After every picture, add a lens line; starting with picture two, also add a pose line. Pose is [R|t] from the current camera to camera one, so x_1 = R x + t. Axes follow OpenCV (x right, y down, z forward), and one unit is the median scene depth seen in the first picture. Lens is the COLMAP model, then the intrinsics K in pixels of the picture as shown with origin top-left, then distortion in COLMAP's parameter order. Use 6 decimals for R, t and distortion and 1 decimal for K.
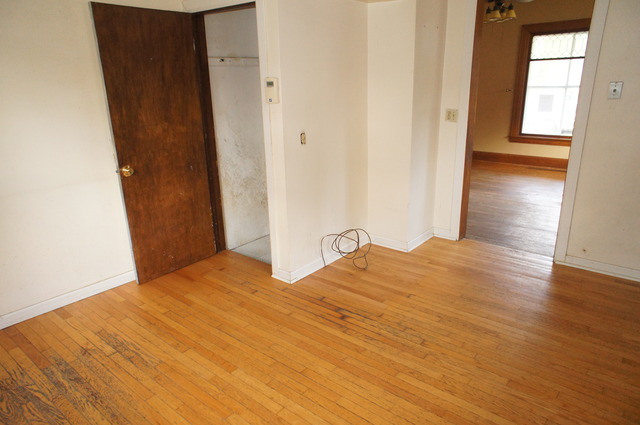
lens RADIAL K [[431.5, 0, 321.9], [0, 431.5, 214.2], [0, 0, 1]] dist [-0.026327, 0.028905]
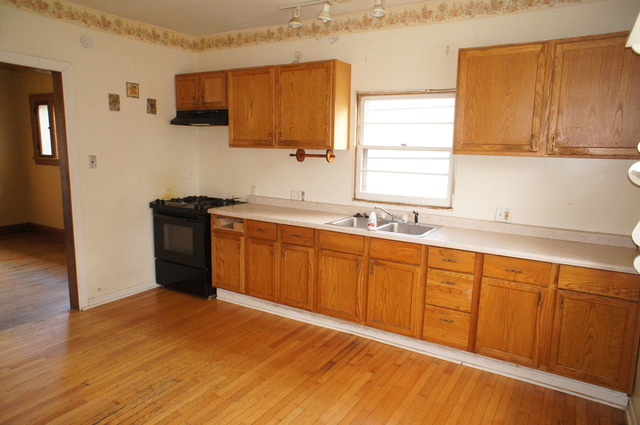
lens RADIAL K [[431.5, 0, 319.8], [0, 431.5, 211.1], [0, 0, 1]] dist [-0.026327, 0.028905]
pose [[-0.149803, -0.126085, 0.980643, -0.878621], [0.282945, 0.944888, 0.164711, -0.202716], [-0.947365, 0.302142, -0.105872, 0.639495]]
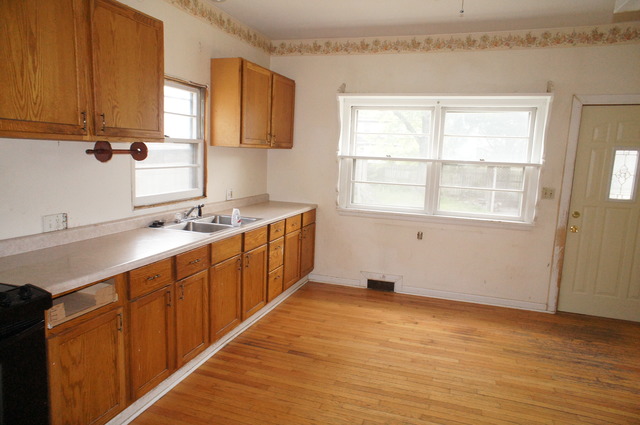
lens RADIAL K [[431.5, 0, 316.4], [0, 431.5, 215.0], [0, 0, 1]] dist [-0.026327, 0.028905]
pose [[-0.934495, 0.043772, -0.353275, 0.656988], [-0.120508, 0.894916, 0.429655, -0.510040], [0.334958, 0.444082, -0.831020, 1.531660]]
